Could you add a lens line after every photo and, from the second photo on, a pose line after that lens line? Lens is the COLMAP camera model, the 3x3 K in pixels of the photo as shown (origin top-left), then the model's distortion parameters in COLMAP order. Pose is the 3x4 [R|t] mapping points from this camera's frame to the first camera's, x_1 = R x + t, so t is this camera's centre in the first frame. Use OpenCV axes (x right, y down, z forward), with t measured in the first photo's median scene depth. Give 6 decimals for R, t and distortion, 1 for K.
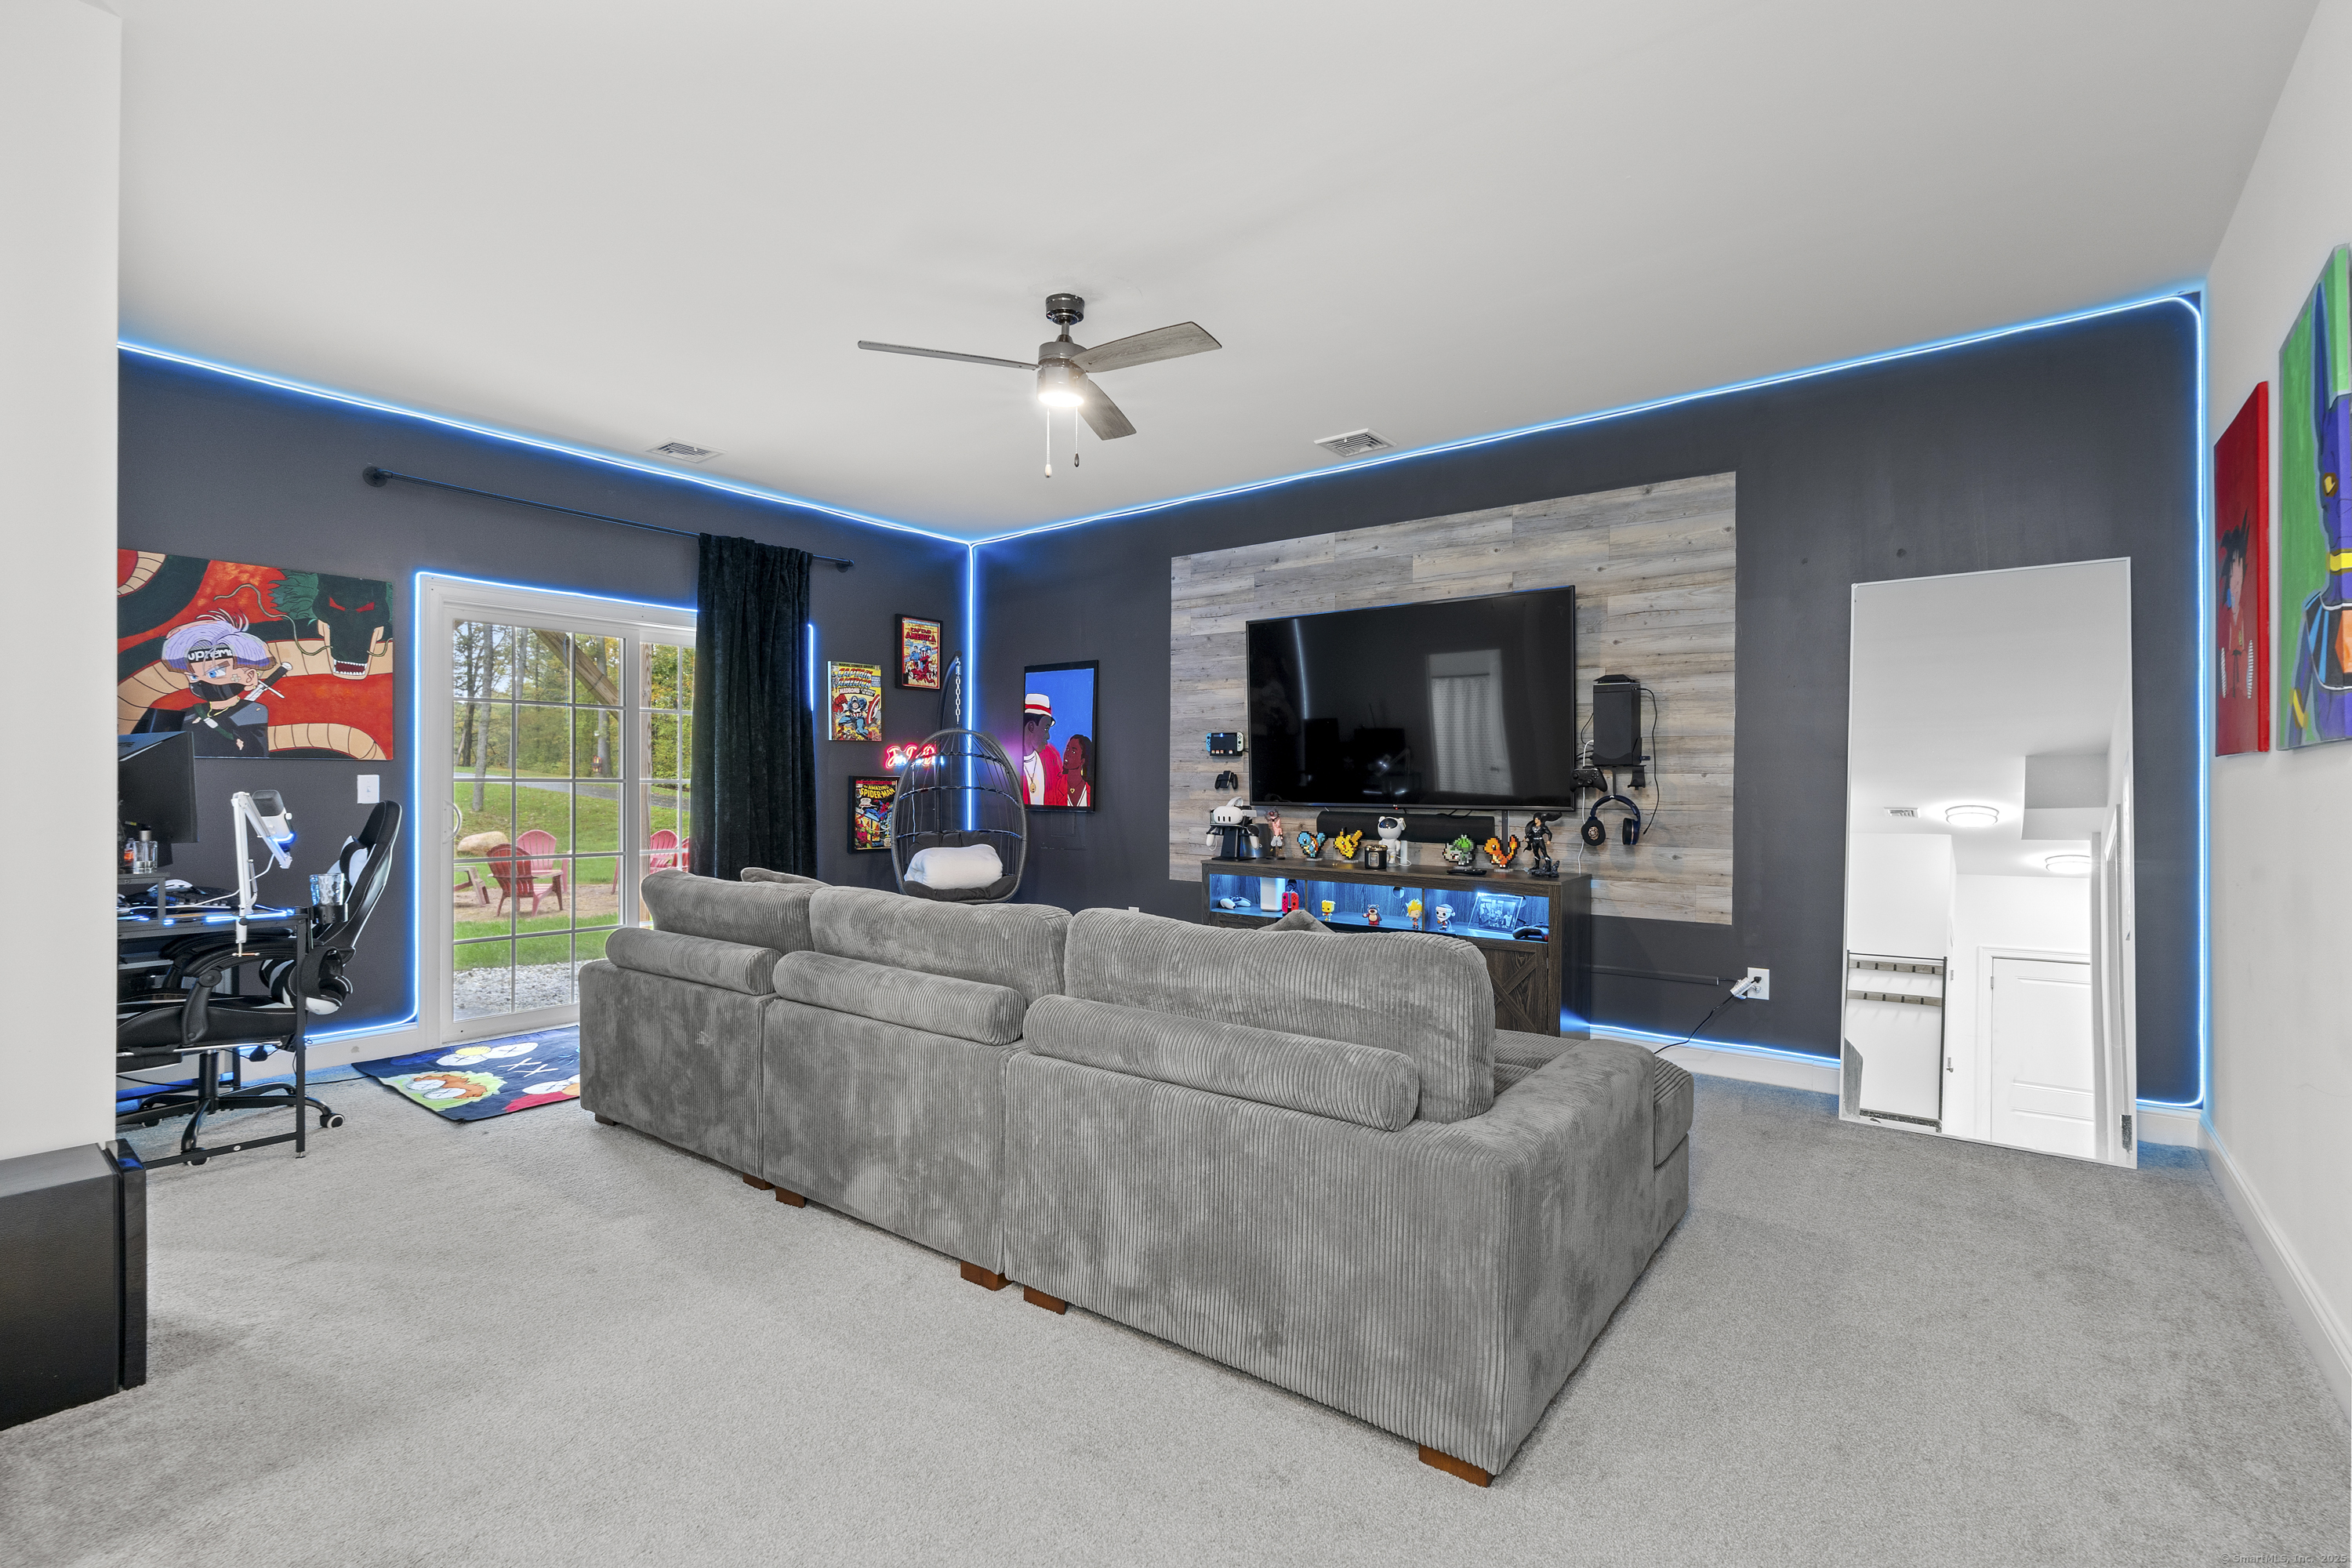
lens RADIAL K [[1068.5, 0, 1174.8], [0, 1068.5, 787.4], [0, 0, 1]] dist [-0.015523, 0.004576]
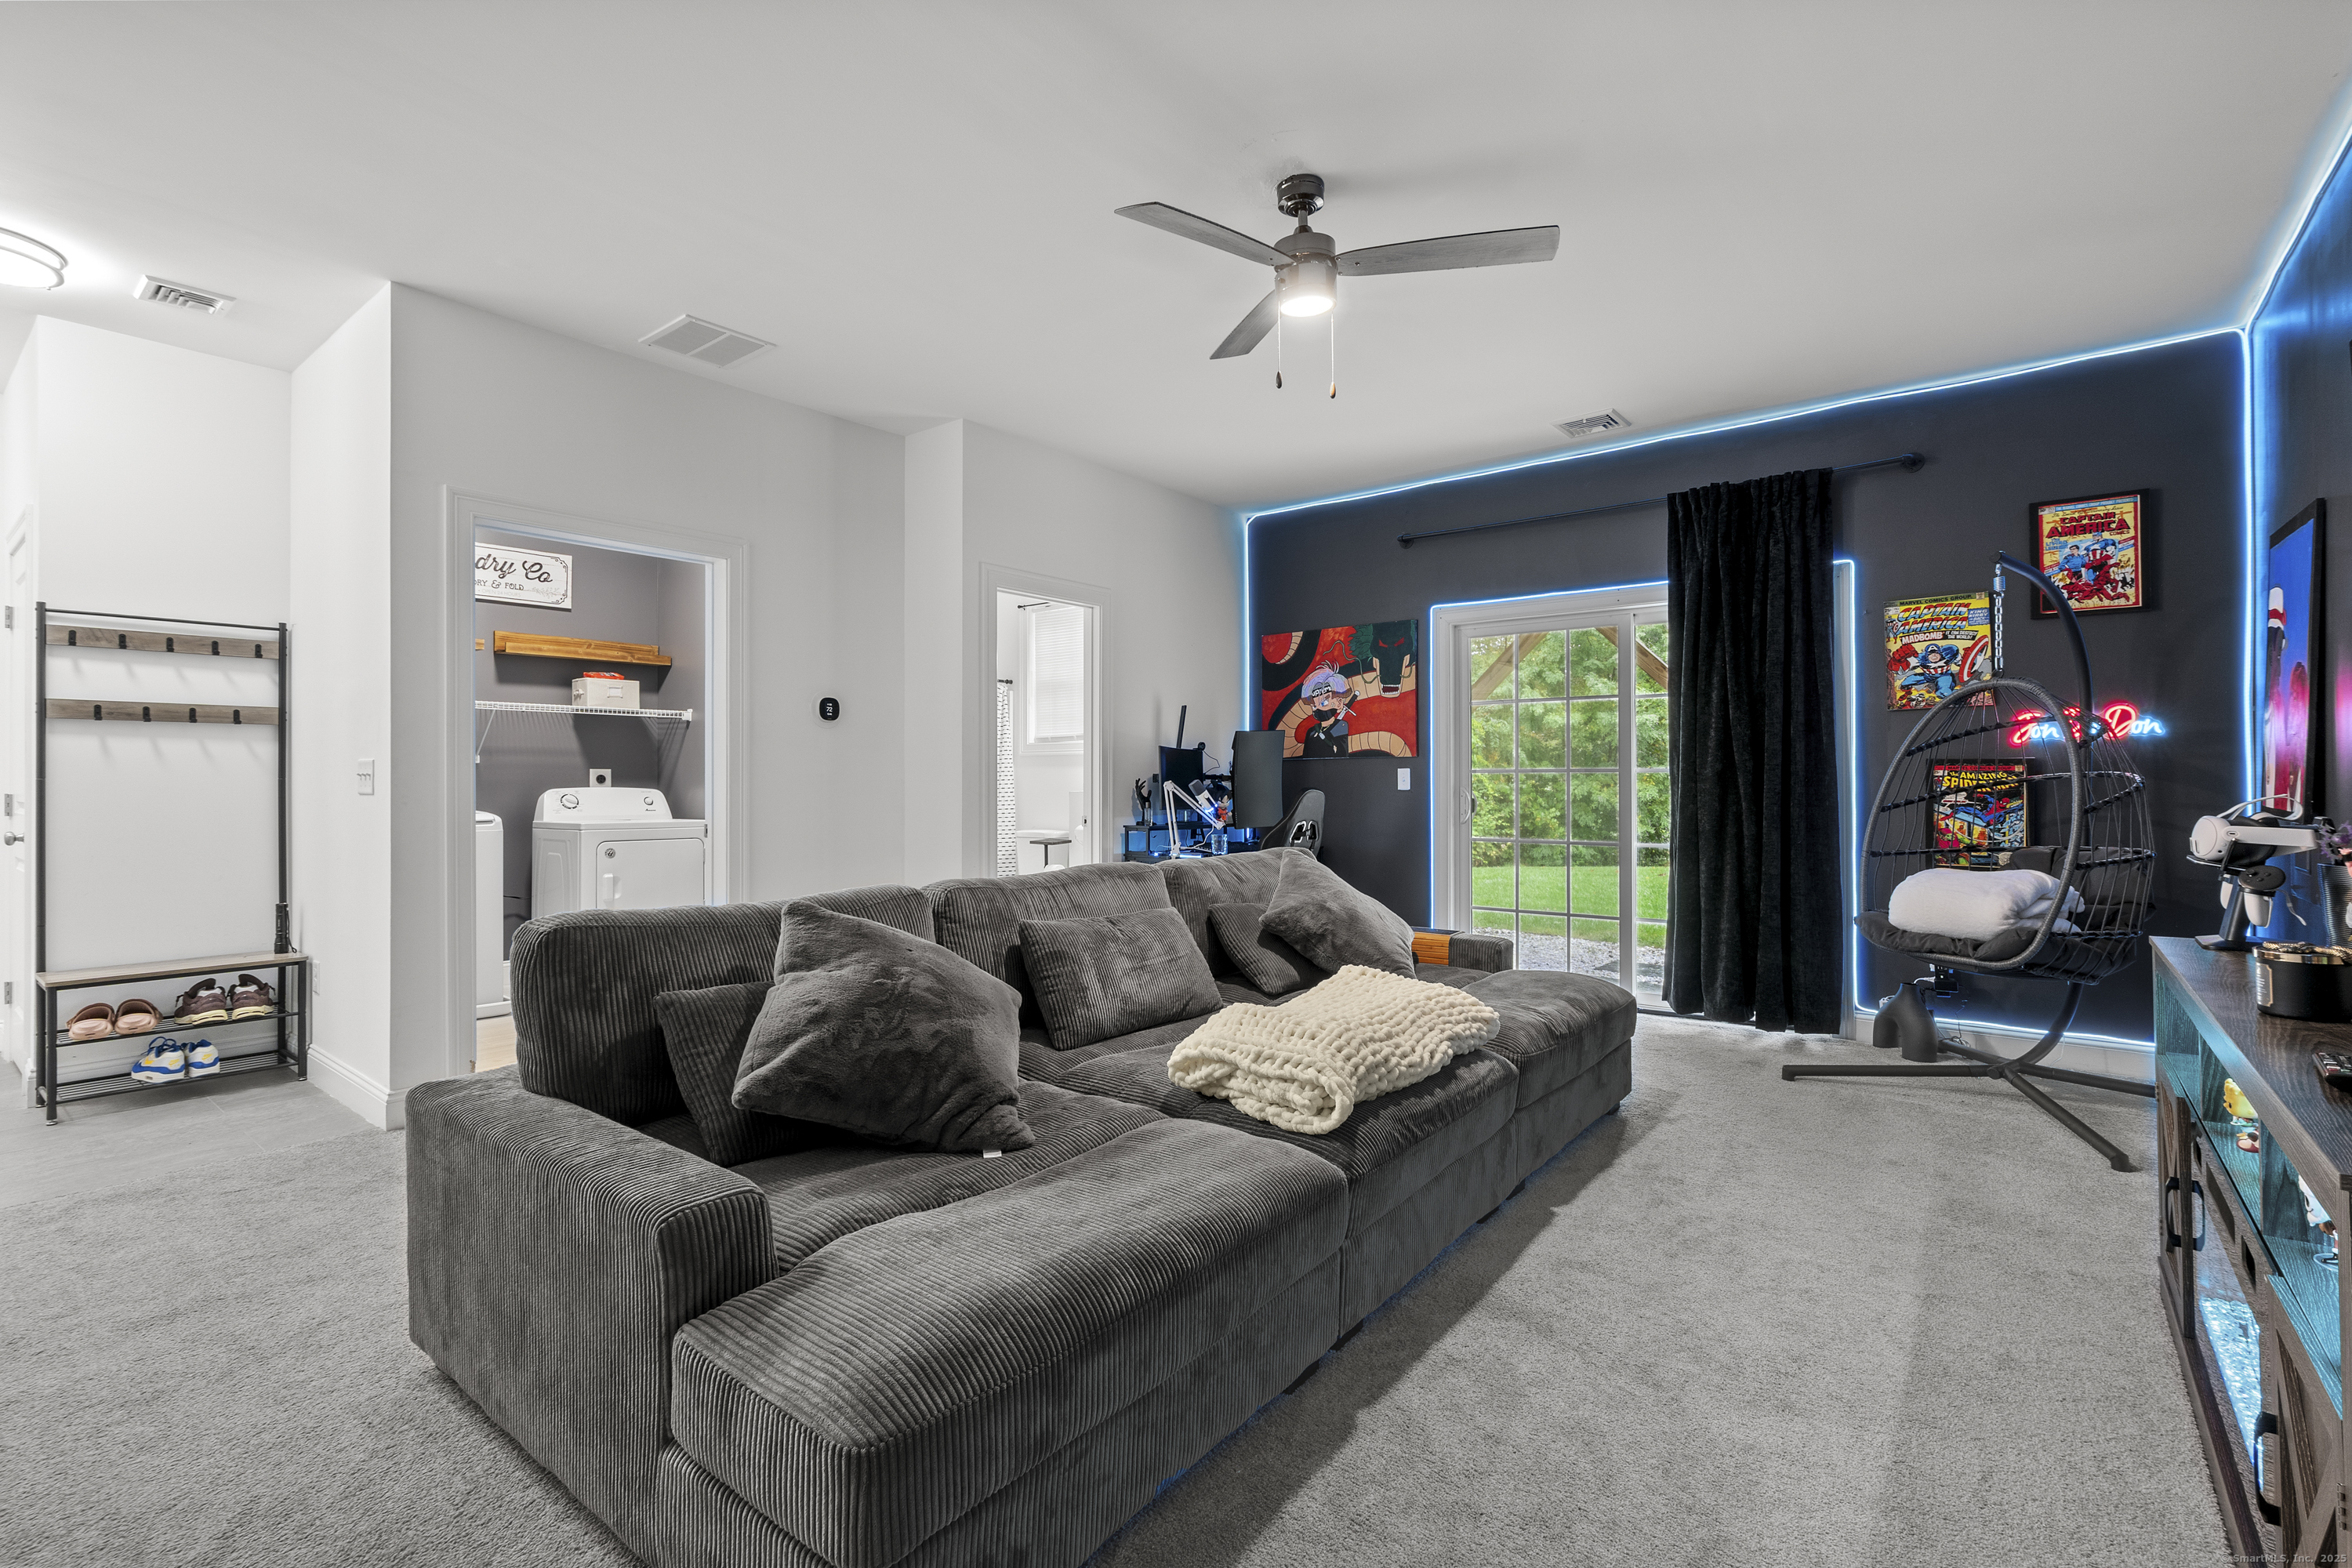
lens RADIAL K [[1068.5, 0, 1173.3], [0, 1068.5, 776.8], [0, 0, 1]] dist [-0.015523, 0.004576]
pose [[-0.022747, -0.003653, -0.999735, 0.573947], [0.003397, 0.999987, -0.003731, 0.002715], [0.999735, -0.003481, -0.022734, 0.741277]]
